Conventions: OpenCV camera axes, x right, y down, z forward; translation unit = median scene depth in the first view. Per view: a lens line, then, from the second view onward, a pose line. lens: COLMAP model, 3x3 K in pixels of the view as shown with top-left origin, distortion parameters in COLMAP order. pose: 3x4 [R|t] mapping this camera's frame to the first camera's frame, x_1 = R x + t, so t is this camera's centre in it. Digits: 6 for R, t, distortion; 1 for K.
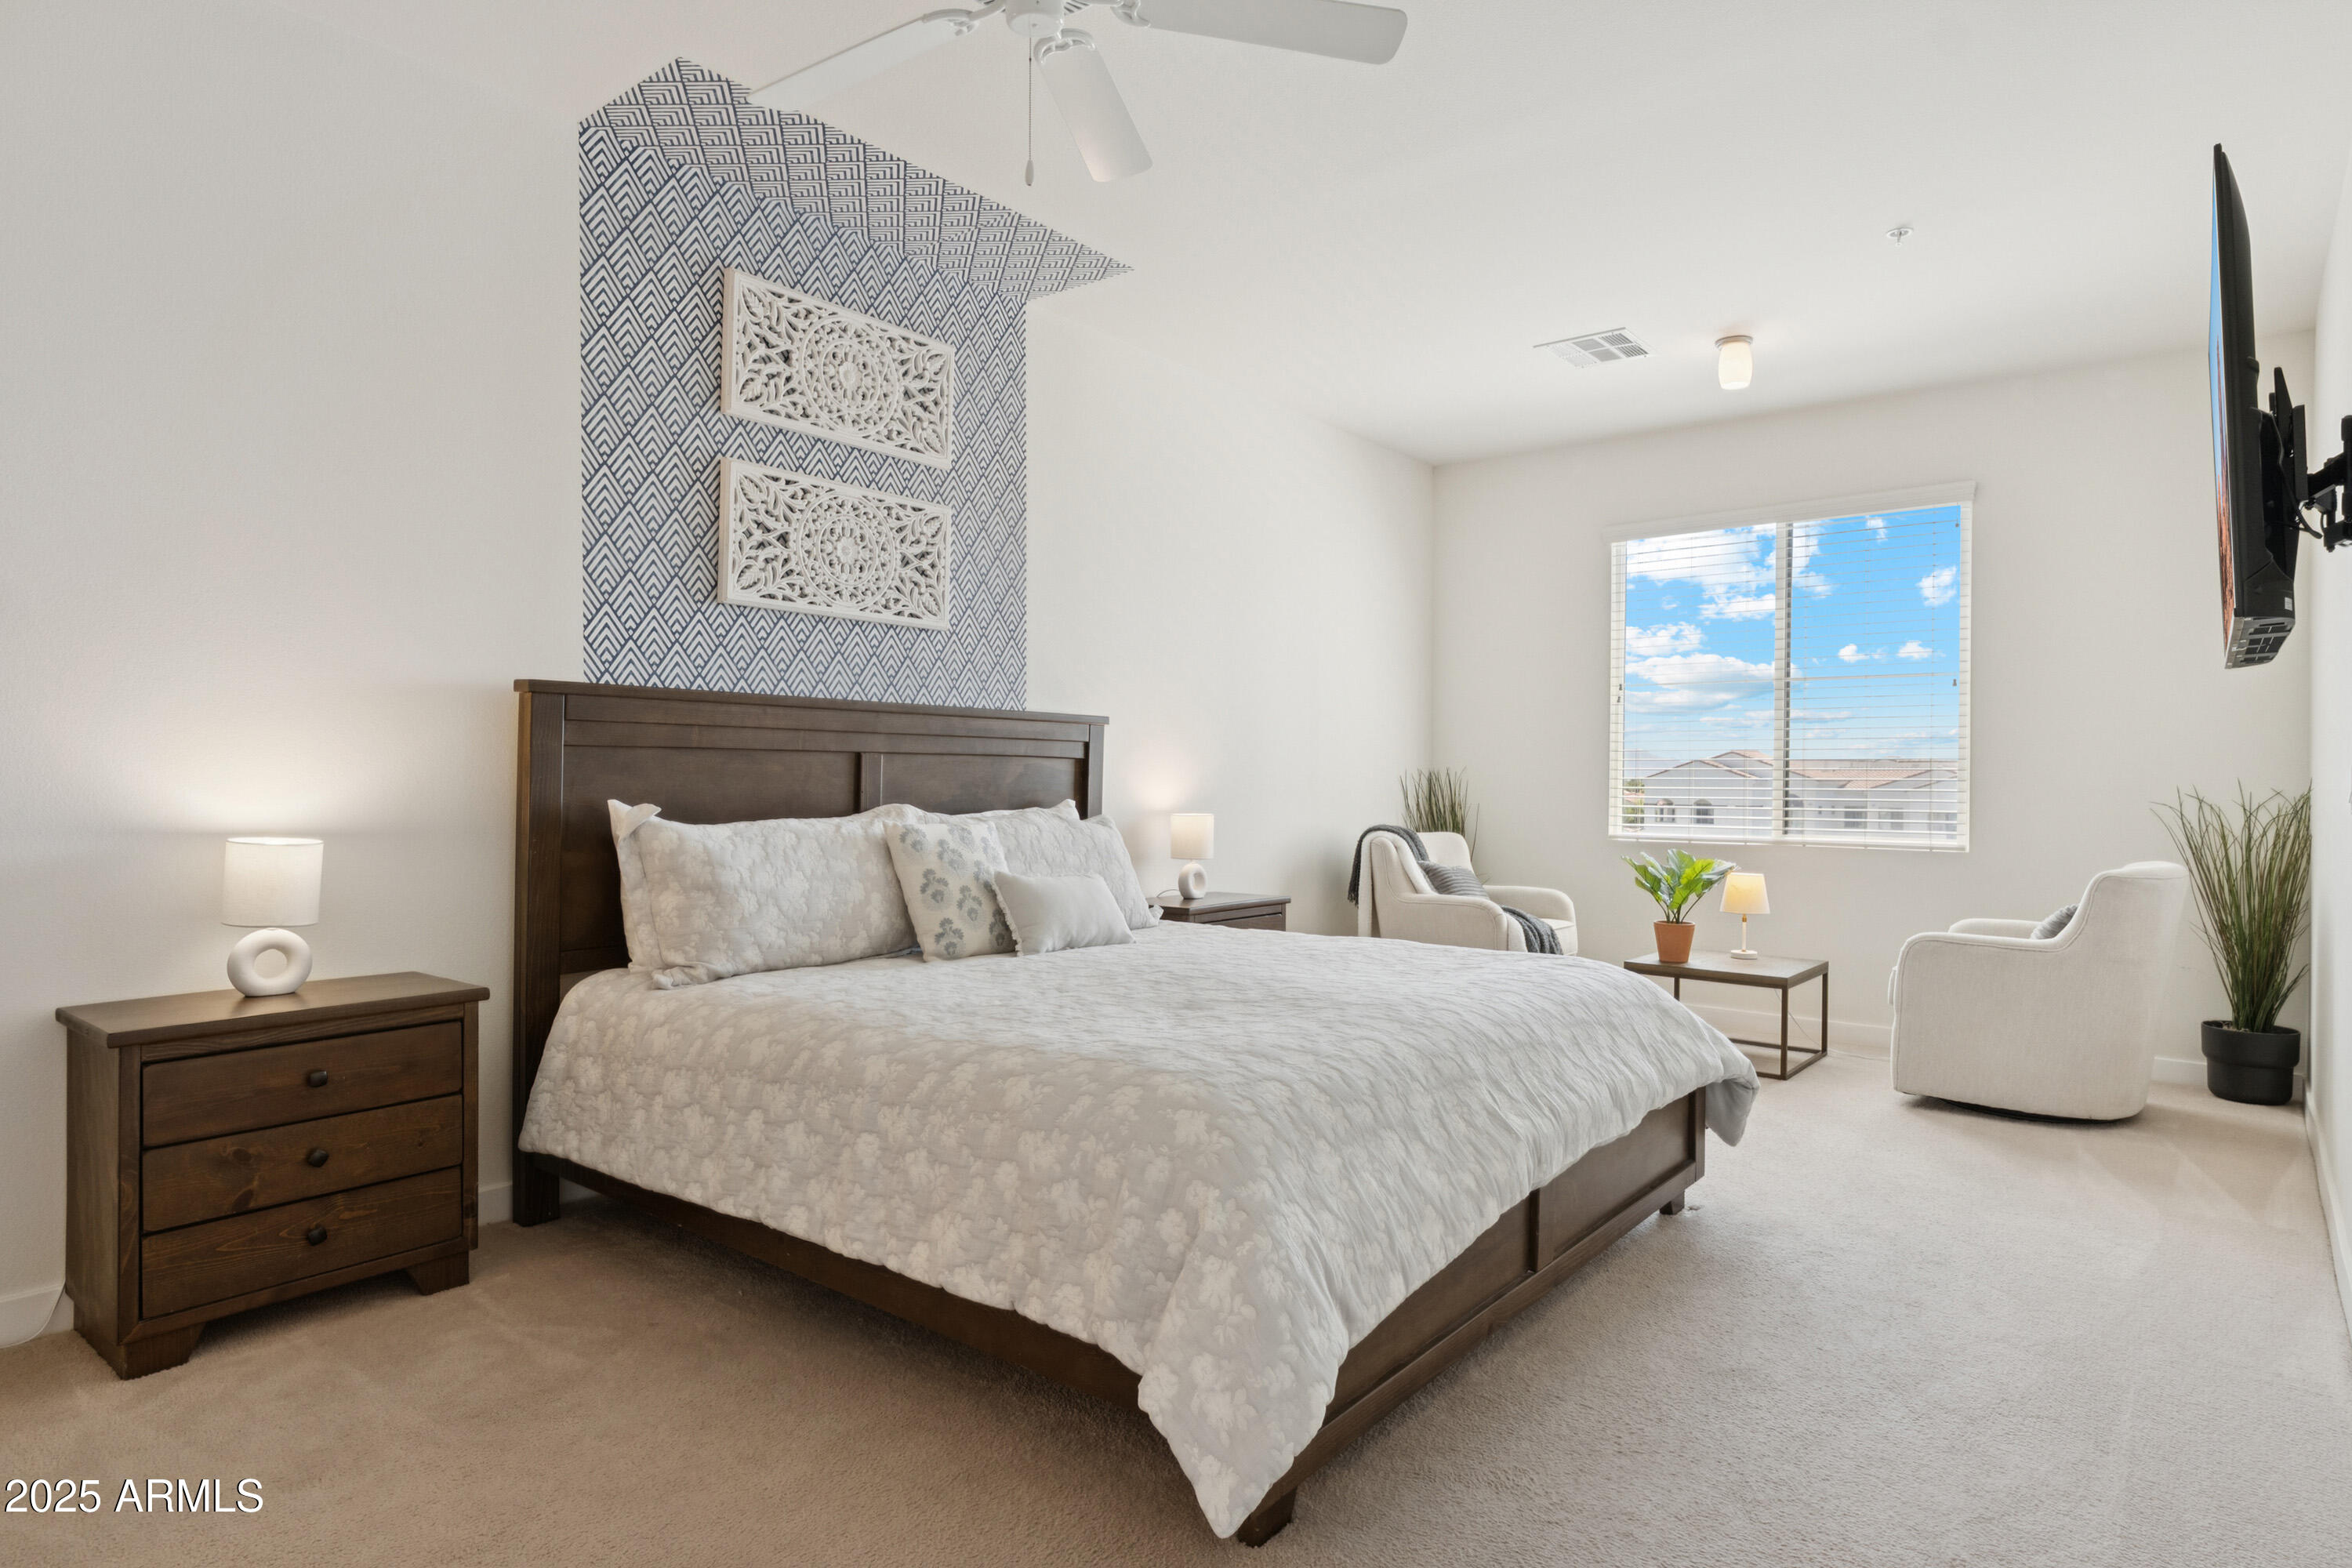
lens RADIAL K [[1299.1, 0, 1176.0], [0, 1299.1, 784.0], [0, 0, 1]] dist [-0.001028, -0.000320]
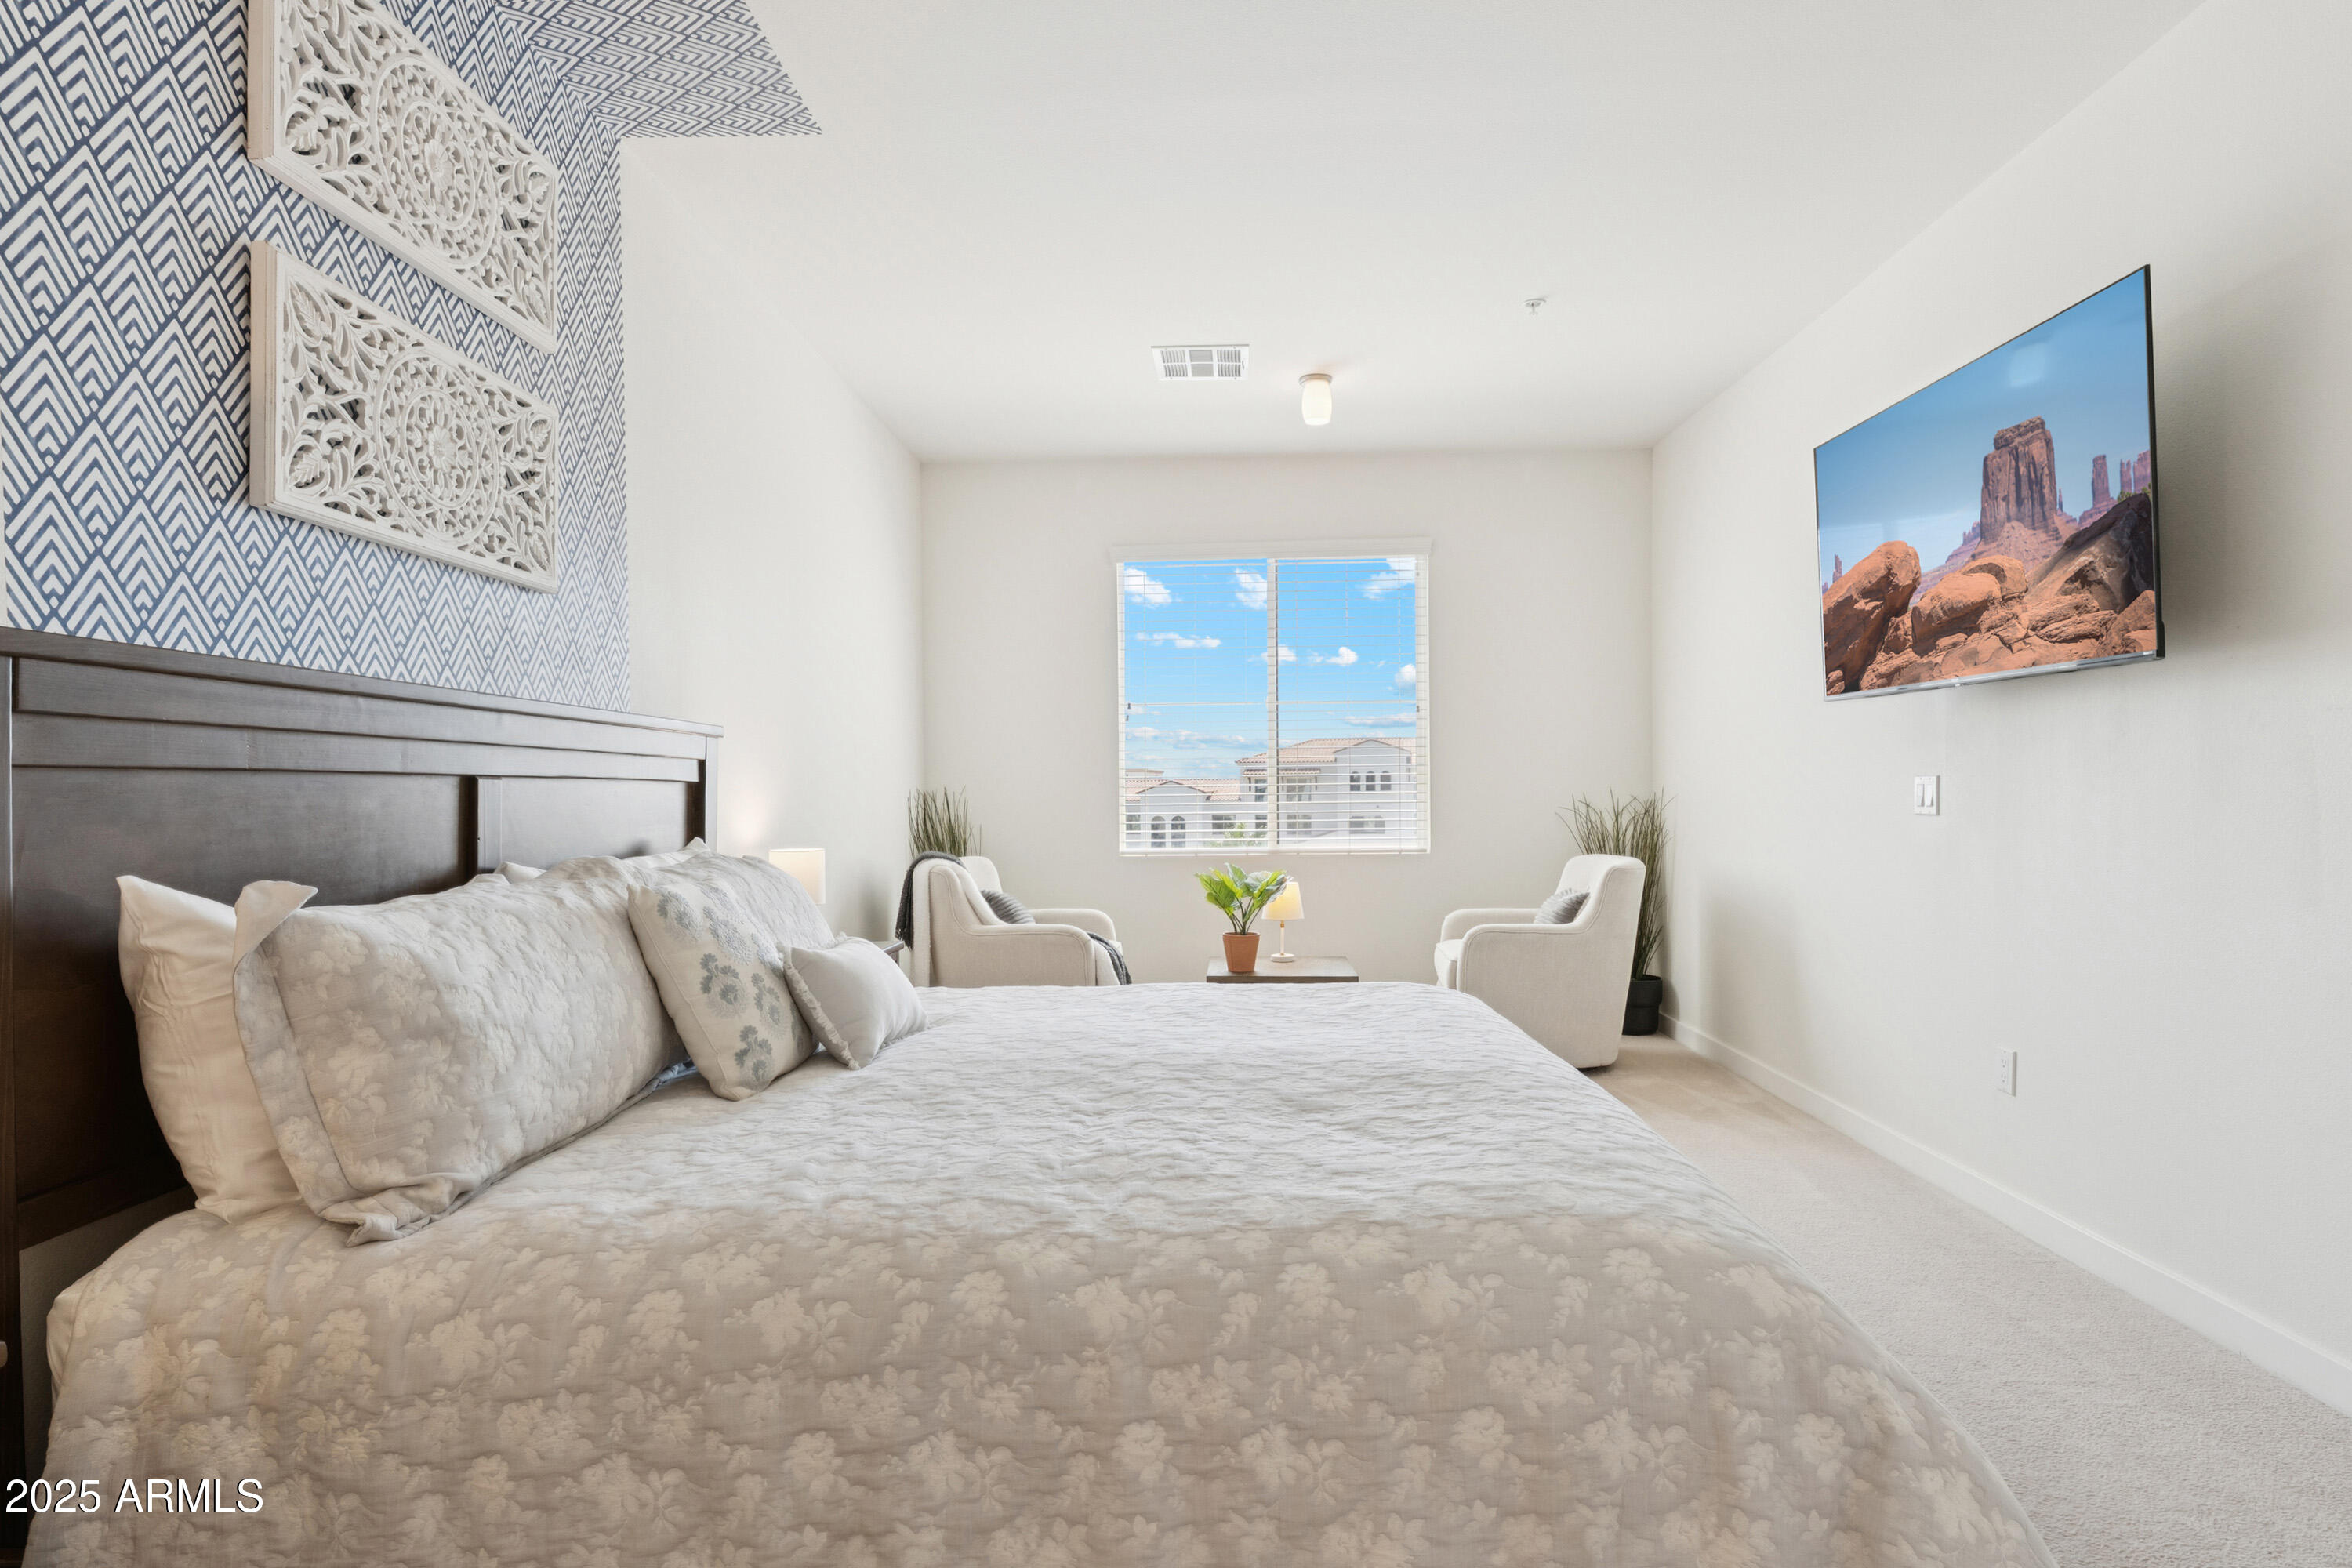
lens RADIAL K [[1232.0, 0, 1168.7], [0, 1232.0, 815.9], [0, 0, 1]] dist [-0.001333, -0.000430]
pose [[0.803780, -0.027207, 0.594304, -0.353440], [0.019740, 0.999623, 0.019064, -0.010617], [-0.594599, -0.003592, 0.804014, 0.349572]]
